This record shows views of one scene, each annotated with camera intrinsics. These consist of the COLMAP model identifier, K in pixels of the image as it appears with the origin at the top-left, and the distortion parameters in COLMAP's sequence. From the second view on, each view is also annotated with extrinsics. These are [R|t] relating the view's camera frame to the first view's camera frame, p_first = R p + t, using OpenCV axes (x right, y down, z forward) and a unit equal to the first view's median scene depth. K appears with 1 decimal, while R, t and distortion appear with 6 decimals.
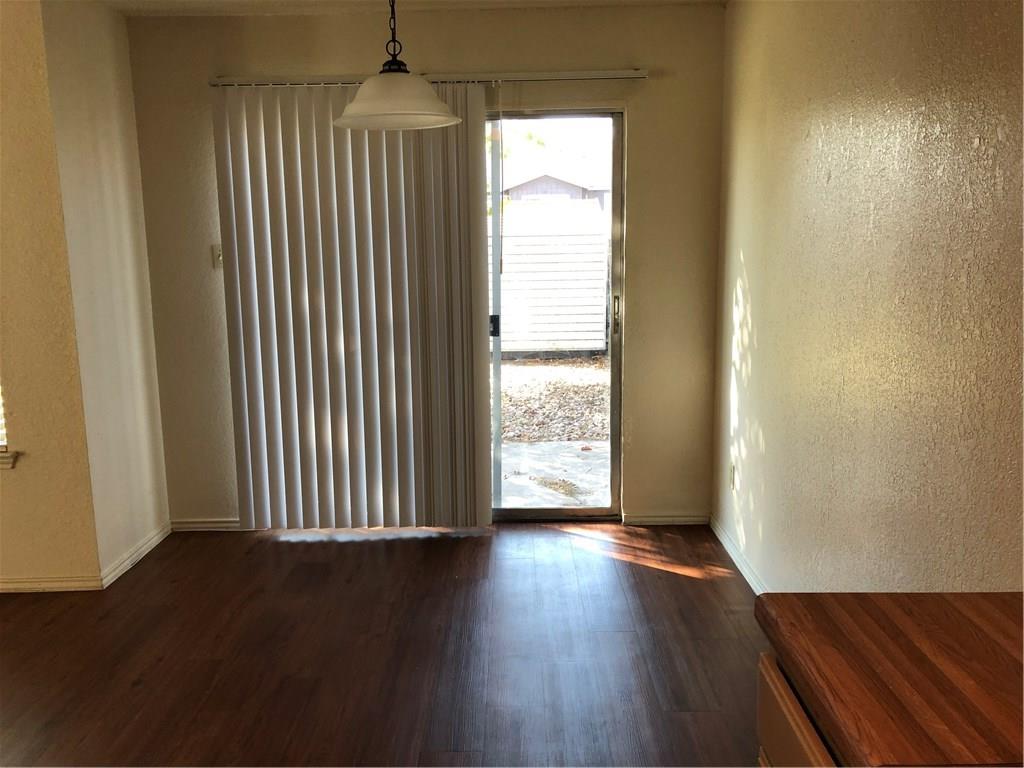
lens RADIAL K [[833.3, 0, 512.0], [0, 833.3, 384.0], [0, 0, 1]] dist [0.026733, -0.014731]
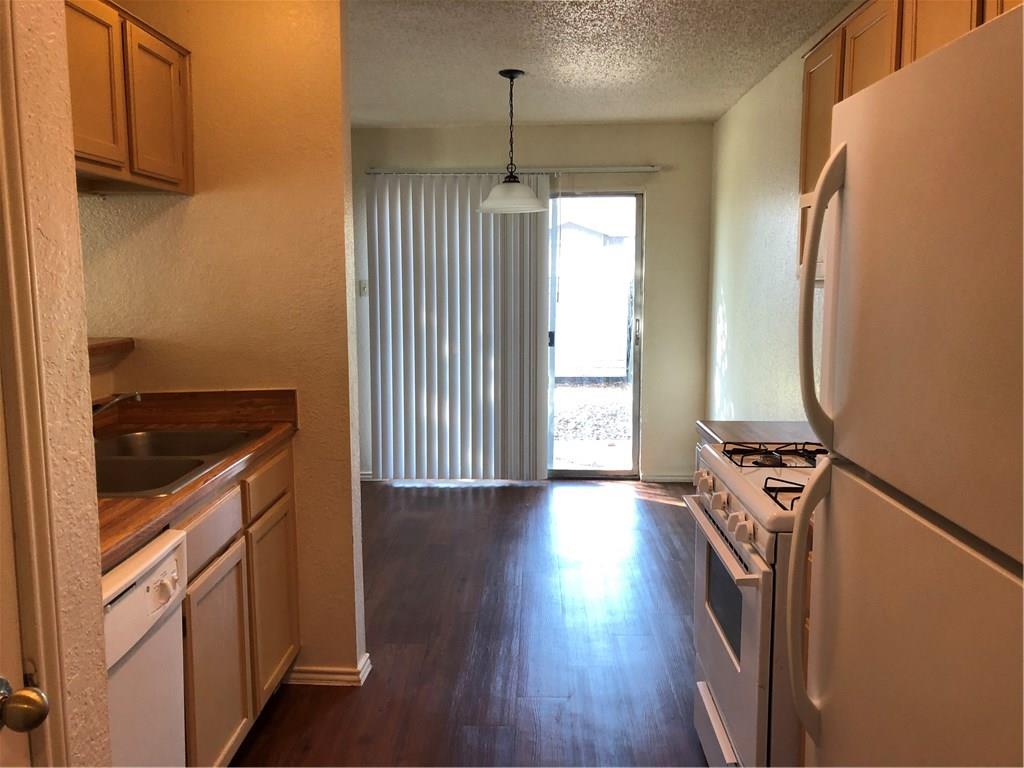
lens RADIAL K [[845.2, 0, 505.5], [0, 845.2, 382.3], [0, 0, 1]] dist [0.015189, -0.003248]
pose [[0.999538, 0.014075, -0.026941, -0.059940], [-0.015481, 0.998490, -0.052714, 0.082779], [0.026158, 0.053107, 0.998246, -0.443599]]
